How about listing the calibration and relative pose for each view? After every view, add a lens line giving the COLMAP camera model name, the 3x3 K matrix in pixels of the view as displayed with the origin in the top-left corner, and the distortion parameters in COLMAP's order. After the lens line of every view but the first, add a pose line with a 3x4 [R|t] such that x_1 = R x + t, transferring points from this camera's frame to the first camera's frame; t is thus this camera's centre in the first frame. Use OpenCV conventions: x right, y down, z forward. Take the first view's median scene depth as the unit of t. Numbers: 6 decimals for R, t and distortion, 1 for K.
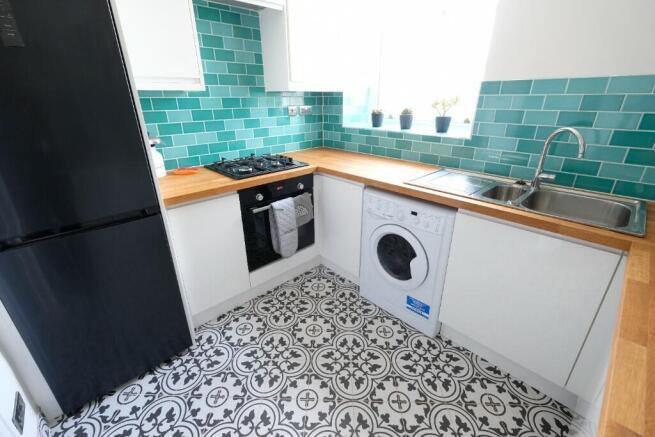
lens RADIAL K [[285.5, 0, 326.7], [0, 285.5, 215.4], [0, 0, 1]] dist [-0.002123, 0.000612]
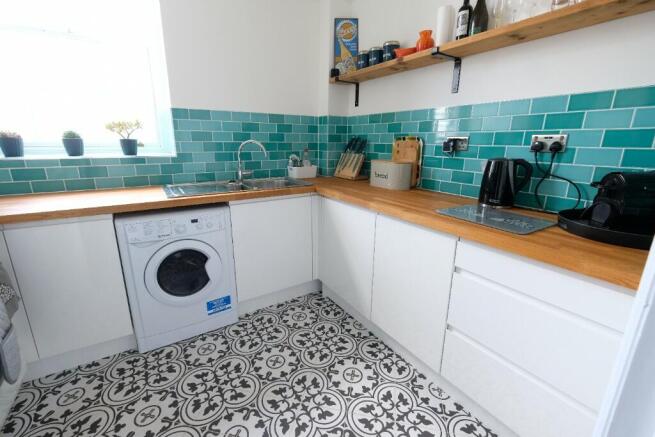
lens RADIAL K [[285.5, 0, 326.5], [0, 285.5, 217.9], [0, 0, 1]] dist [-0.002123, 0.000612]
pose [[0.175720, -0.244649, 0.953556, -0.550601], [0.366312, 0.915322, 0.167336, -0.013296], [-0.913749, 0.319895, 0.250458, 0.248960]]
